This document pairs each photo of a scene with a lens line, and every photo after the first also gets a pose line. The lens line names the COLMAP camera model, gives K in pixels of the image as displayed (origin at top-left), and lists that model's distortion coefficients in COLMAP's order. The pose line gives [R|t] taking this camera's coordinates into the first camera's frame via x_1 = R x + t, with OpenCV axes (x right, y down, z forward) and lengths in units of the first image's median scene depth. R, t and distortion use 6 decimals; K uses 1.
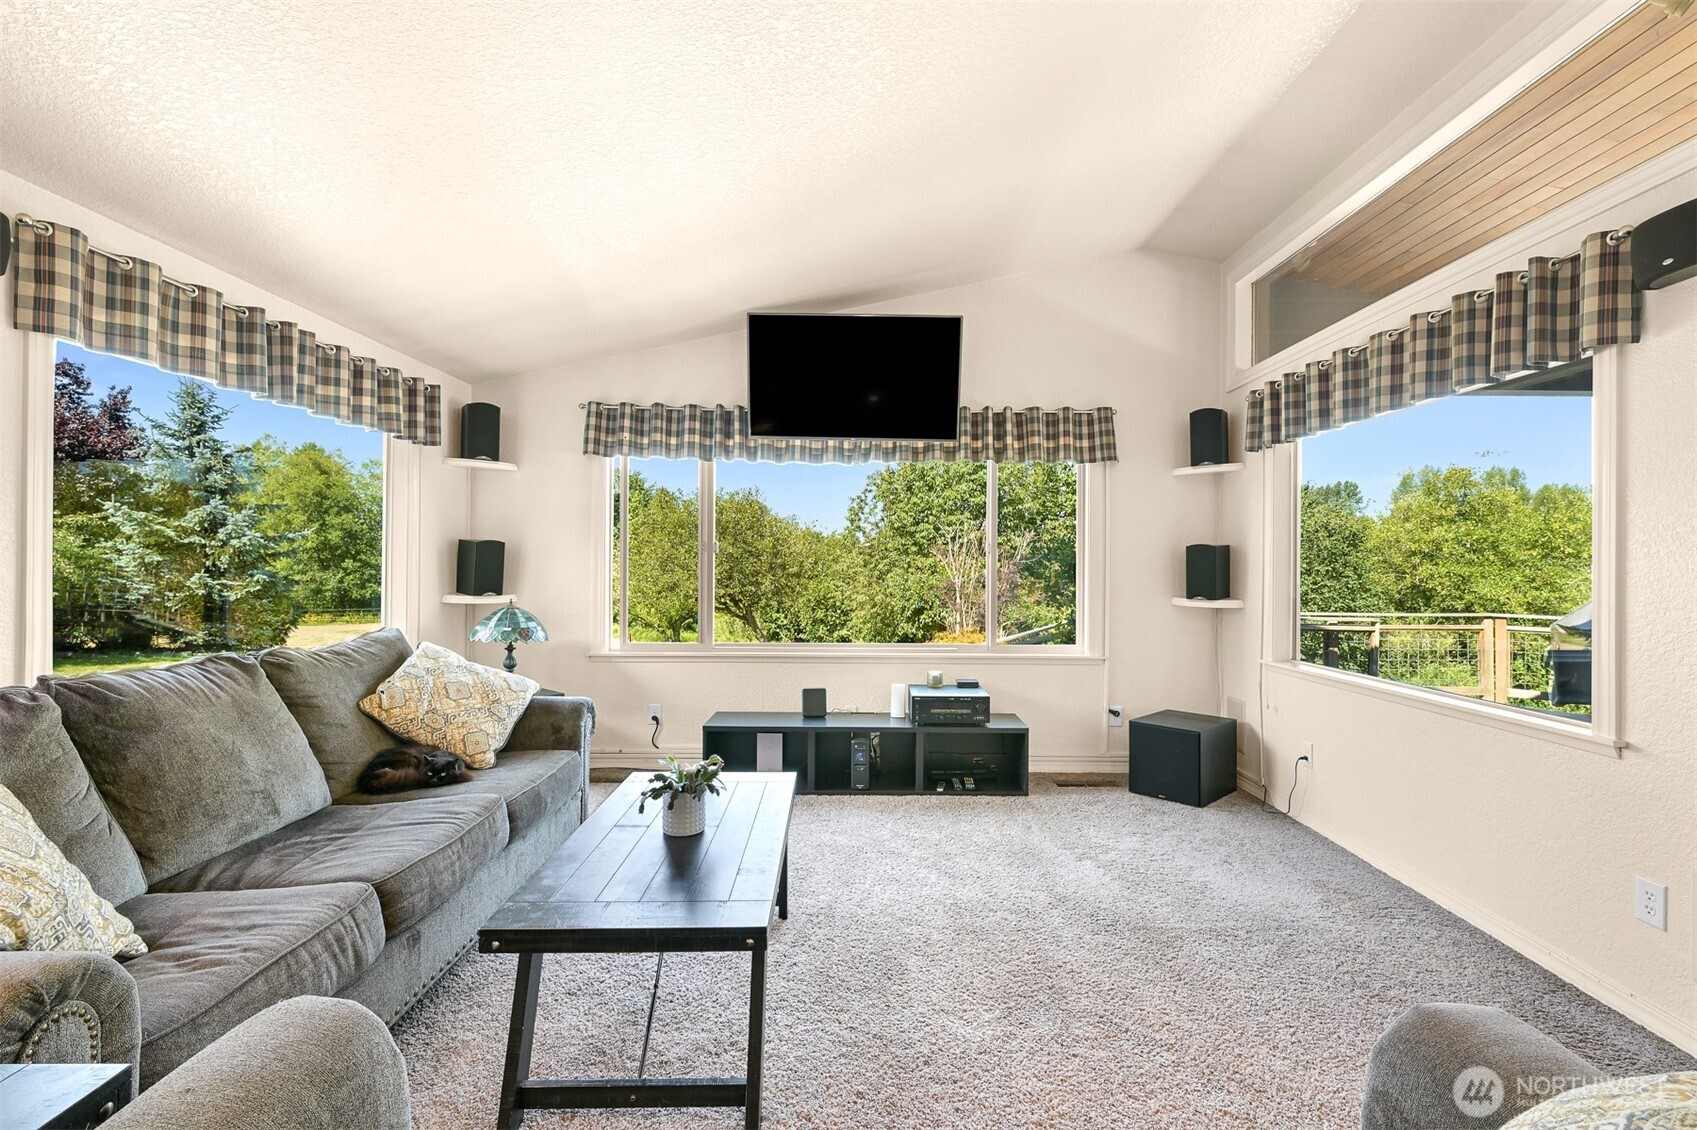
lens RADIAL K [[810.7, 0, 826.0], [0, 810.7, 546.4], [0, 0, 1]] dist [0.000251, 0.000365]
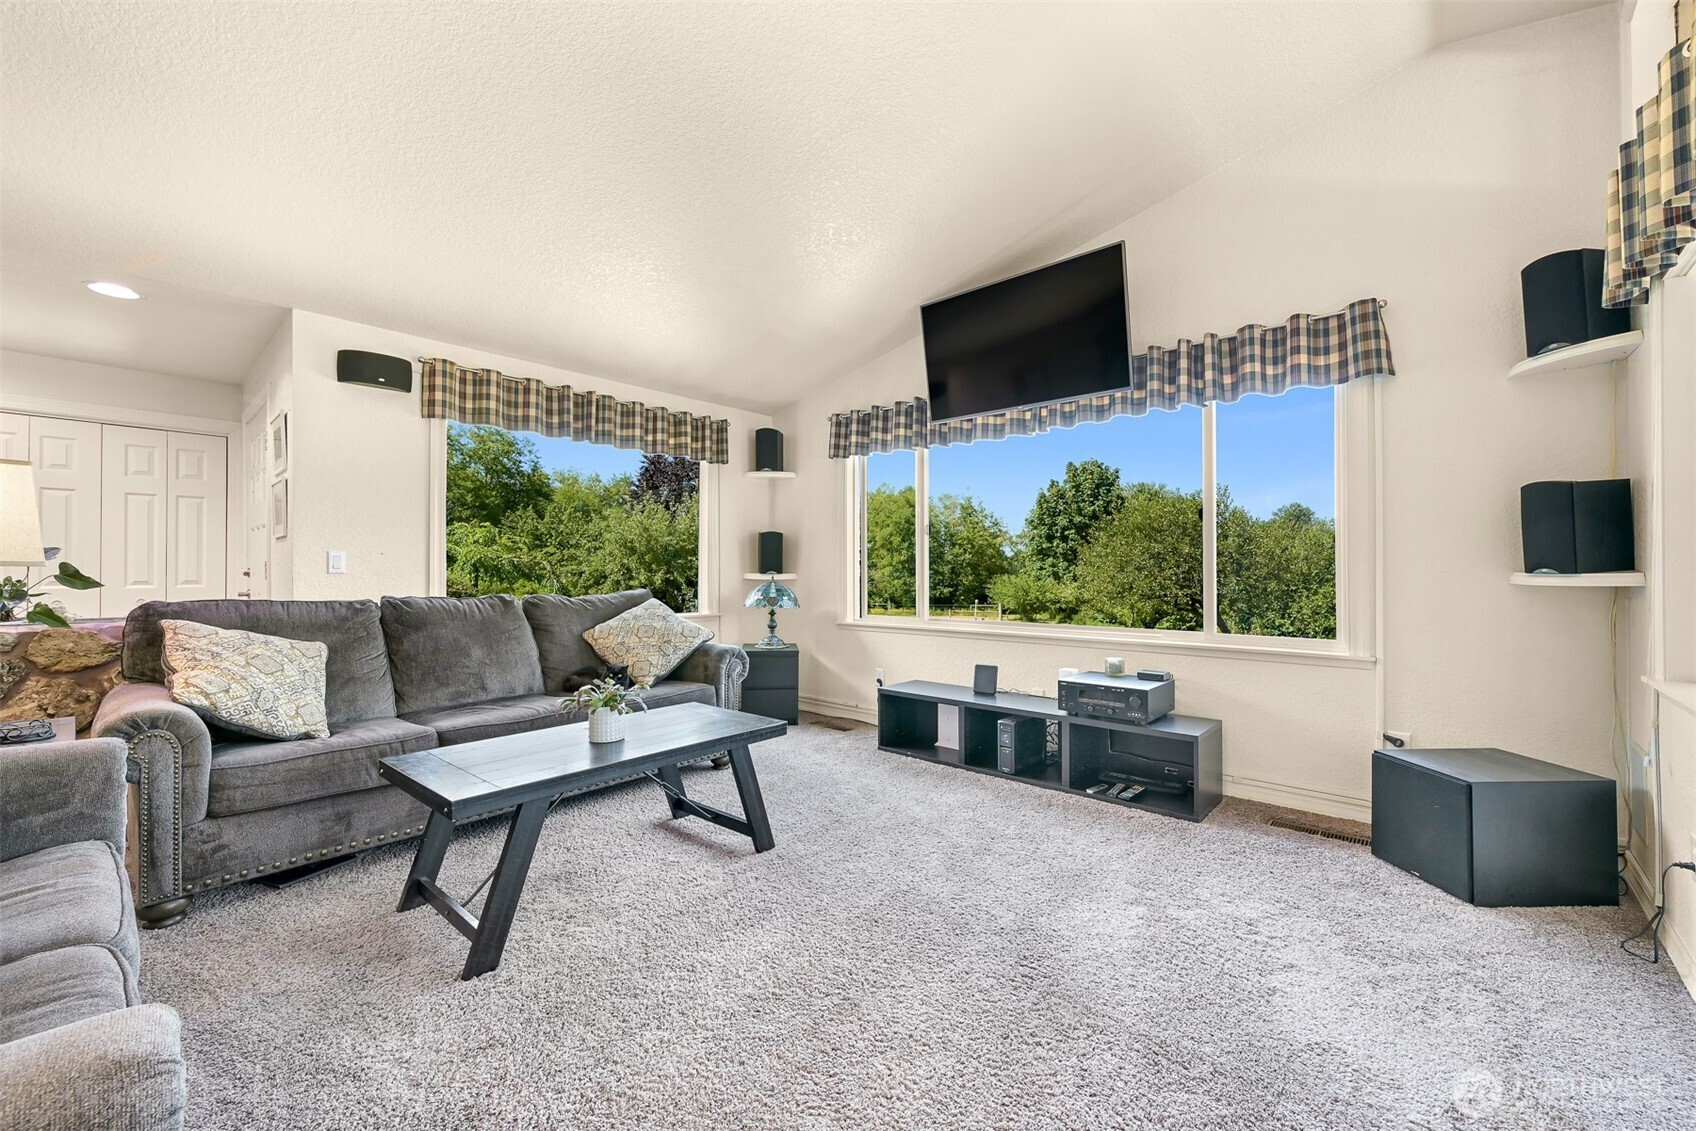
lens RADIAL K [[689.8, 0, 860.8], [0, 689.8, 561.7], [0, 0, 1]] dist [-0.000365, -0.000102]
pose [[0.726955, -0.019944, -0.686395, 0.461692], [0.016955, 0.999795, -0.011094, 0.056526], [0.686476, -0.003573, 0.727144, 0.286399]]
